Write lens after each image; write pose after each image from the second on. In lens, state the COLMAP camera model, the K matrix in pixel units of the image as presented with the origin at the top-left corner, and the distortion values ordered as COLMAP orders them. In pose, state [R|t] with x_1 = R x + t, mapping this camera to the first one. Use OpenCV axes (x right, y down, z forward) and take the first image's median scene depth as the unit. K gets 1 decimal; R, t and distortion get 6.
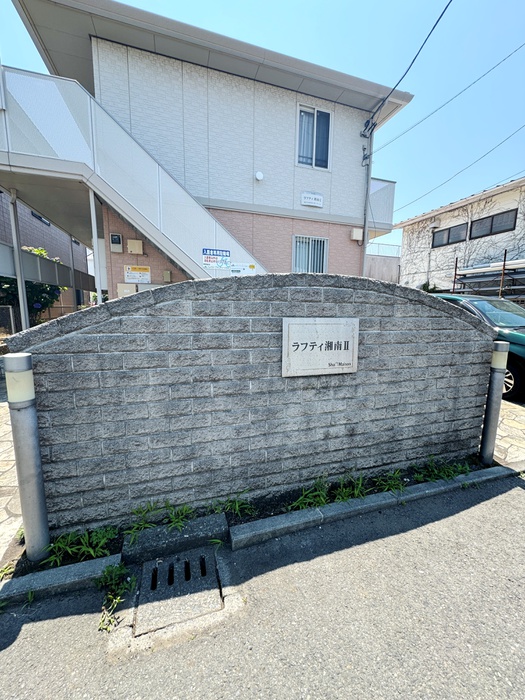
lens RADIAL K [[279.4, 0, 263.0], [0, 279.4, 350.3], [0, 0, 1]] dist [-0.003602, -0.000431]
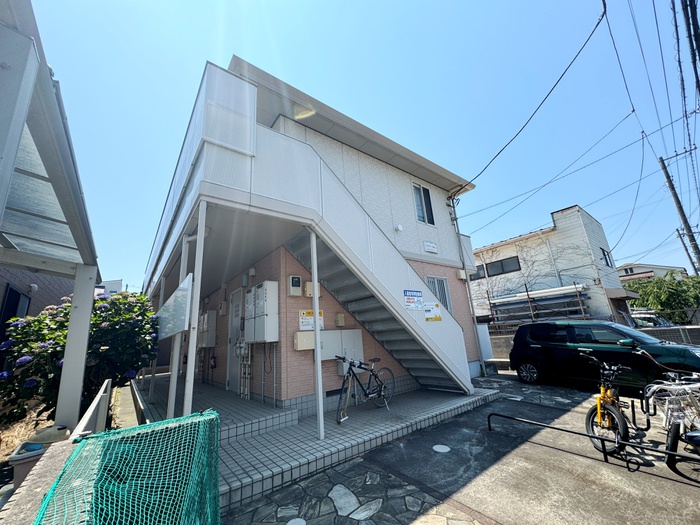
lens RADIAL K [[279.4, 0, 349.6], [0, 279.4, 261.8], [0, 0, 1]] dist [-0.003602, -0.000431]
pose [[0.936938, 0.012395, 0.349276, -0.534916], [0.133904, 0.910381, -0.391505, -0.068182], [-0.322827, 0.413585, 0.851311, 0.129832]]
